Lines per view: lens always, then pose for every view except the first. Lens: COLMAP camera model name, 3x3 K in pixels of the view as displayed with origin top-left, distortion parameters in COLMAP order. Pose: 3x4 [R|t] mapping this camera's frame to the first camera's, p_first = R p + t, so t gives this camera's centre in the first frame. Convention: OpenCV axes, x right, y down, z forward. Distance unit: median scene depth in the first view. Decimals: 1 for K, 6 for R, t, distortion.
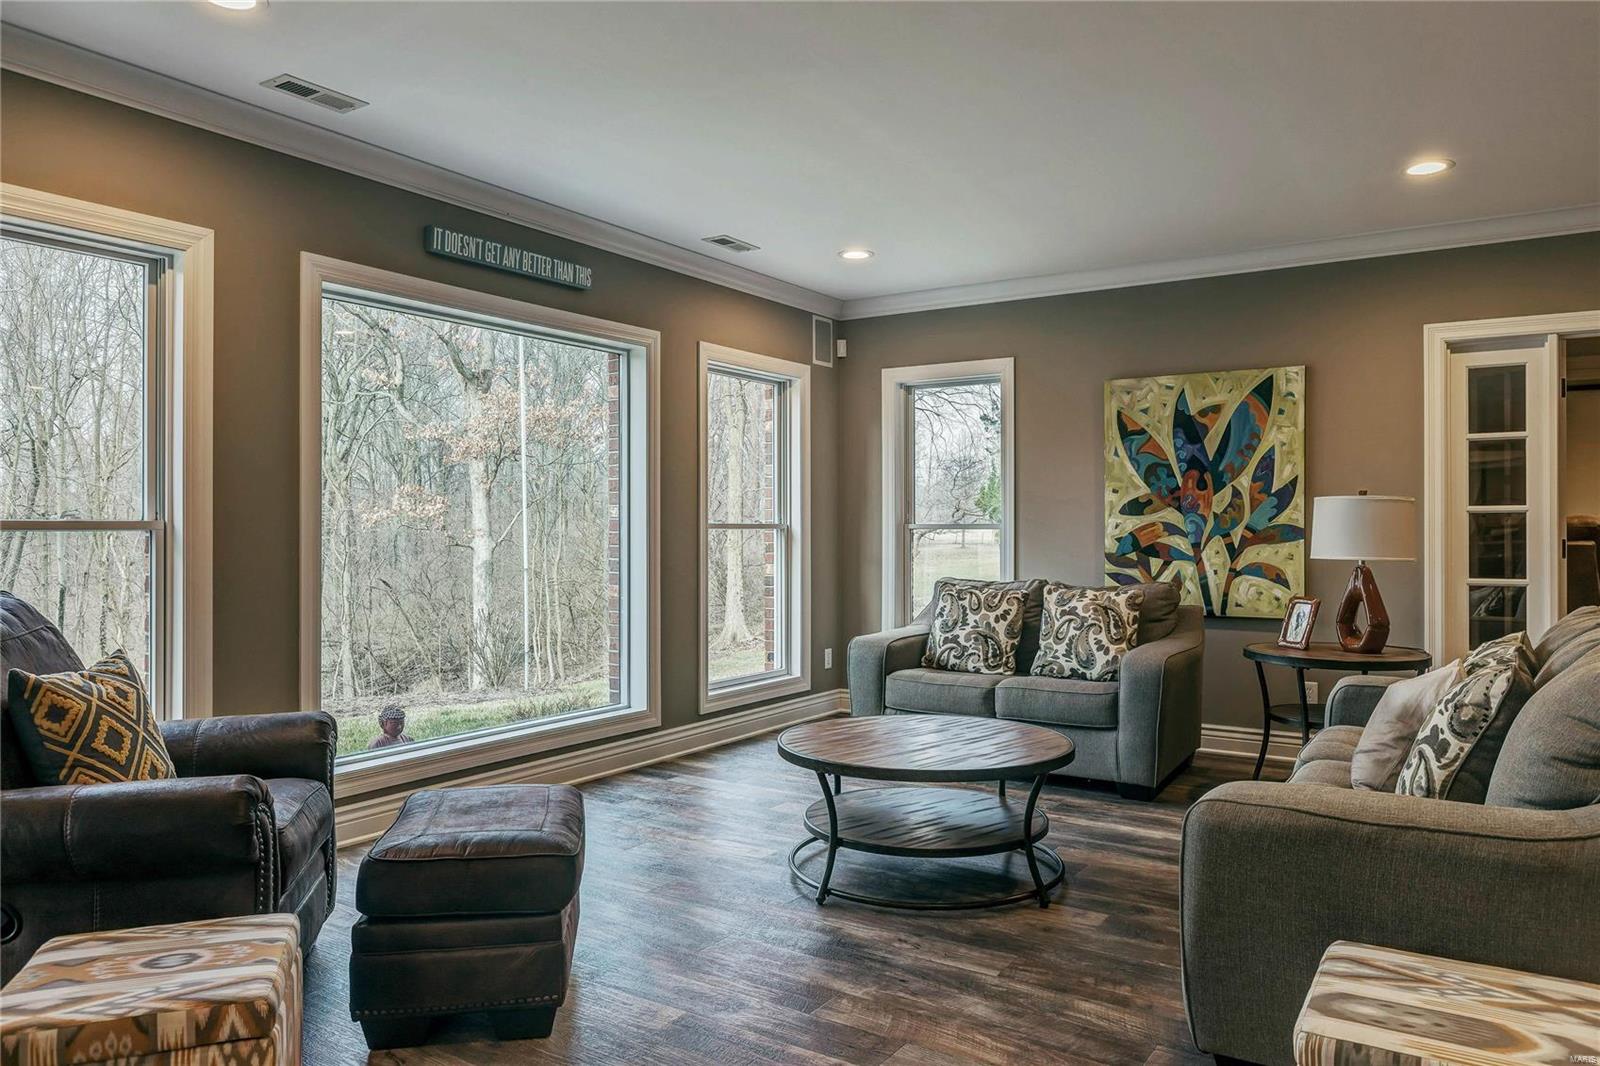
lens RADIAL K [[1120.8, 0, 798.0], [0, 1120.8, 521.8], [0, 0, 1]] dist [0.007339, 0.002840]
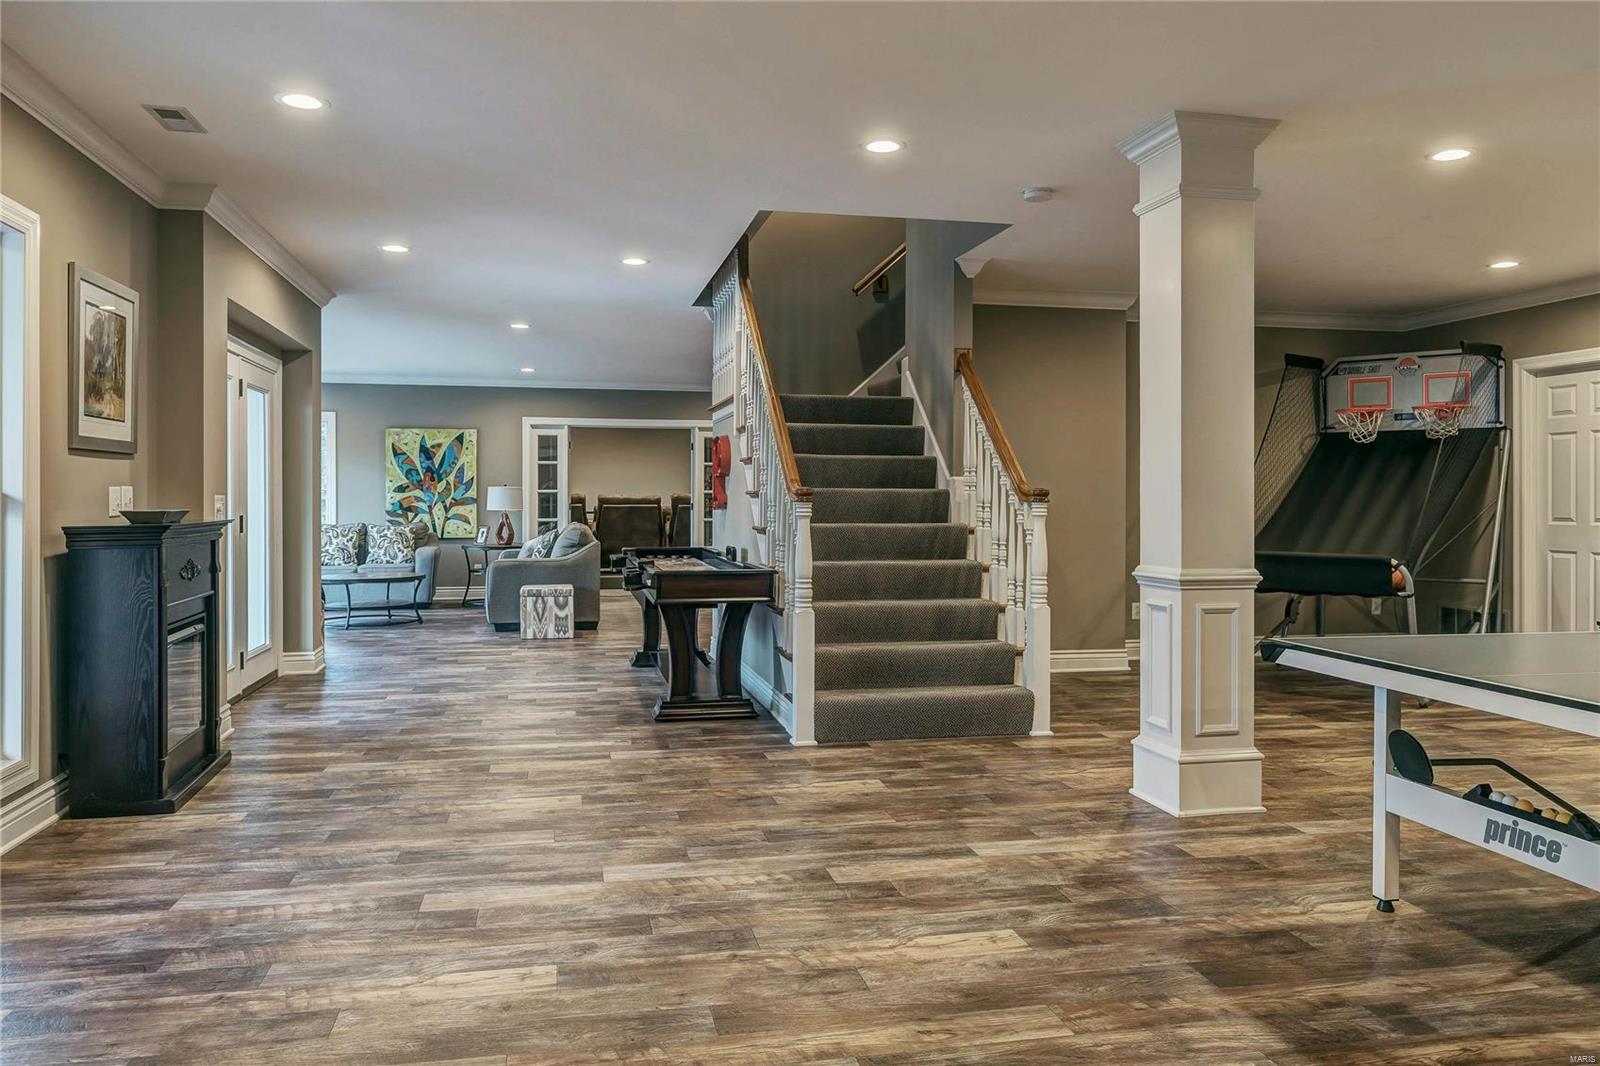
lens RADIAL K [[1120.8, 0, 798.6], [0, 1120.8, 519.9], [0, 0, 1]] dist [0.007339, 0.002840]
pose [[0.705813, -0.012256, 0.708292, -0.717623], [-0.003972, 0.999766, 0.021257, -0.002524], [-0.708387, -0.017817, 0.705600, -1.103795]]
